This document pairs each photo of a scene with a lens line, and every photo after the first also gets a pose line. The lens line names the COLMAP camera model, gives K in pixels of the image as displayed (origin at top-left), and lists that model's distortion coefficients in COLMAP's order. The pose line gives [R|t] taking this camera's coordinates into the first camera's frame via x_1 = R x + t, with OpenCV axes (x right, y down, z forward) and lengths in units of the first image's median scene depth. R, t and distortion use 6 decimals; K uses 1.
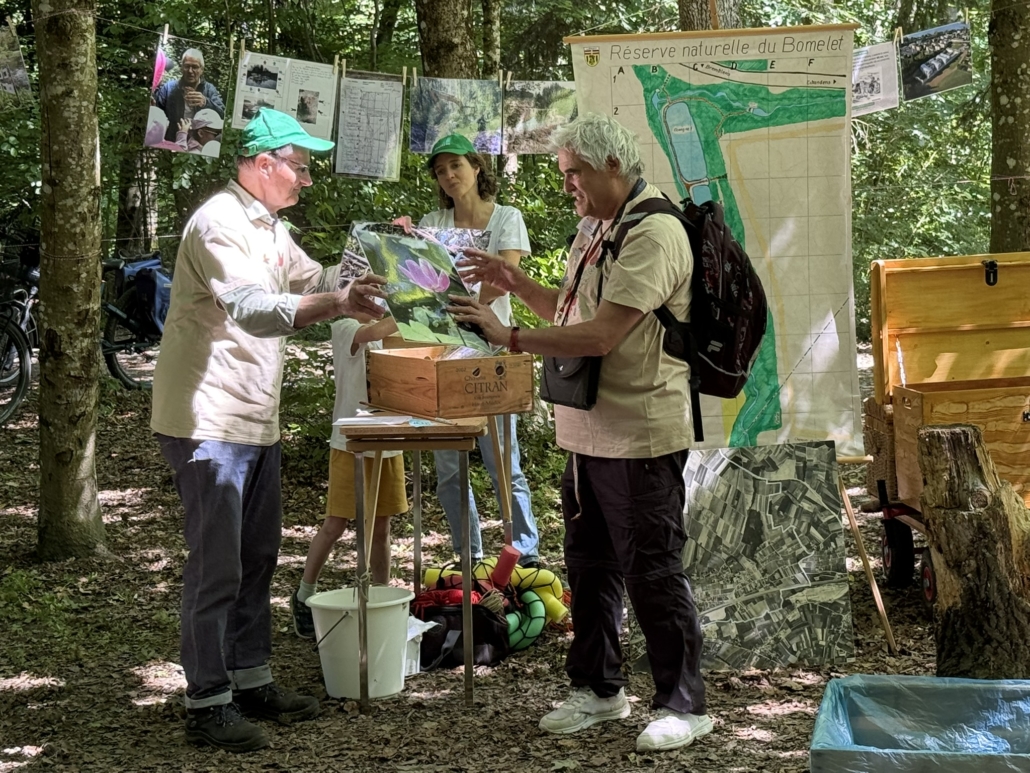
lens RADIAL K [[2264.5, 0, 531.4], [0, 2264.5, 347.2], [0, 0, 1]] dist [0.248581, 0.000000]
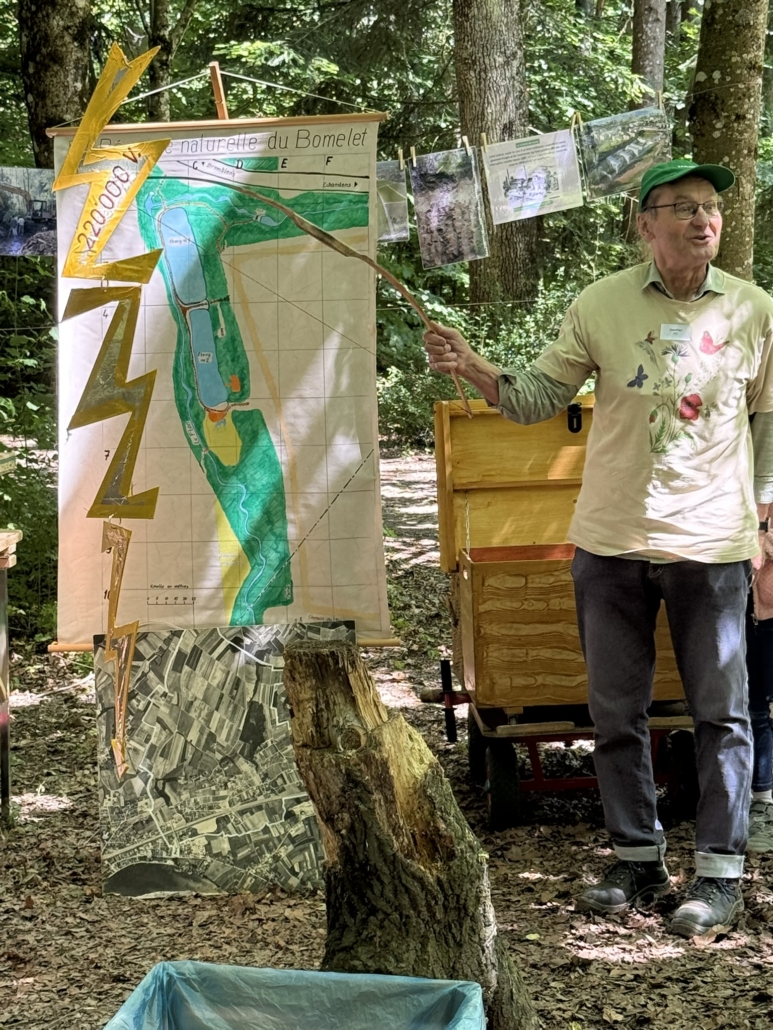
lens RADIAL K [[2334.8, 0, 386.2], [0, 2334.8, 525.4], [0, 0, 1]] dist [0.191317, 0.000000]
pose [[0.998814, 0.021855, -0.043504, 0.181971], [-0.019860, 0.998754, 0.045786, -0.033142], [0.044450, -0.044868, 0.998004, 0.150736]]
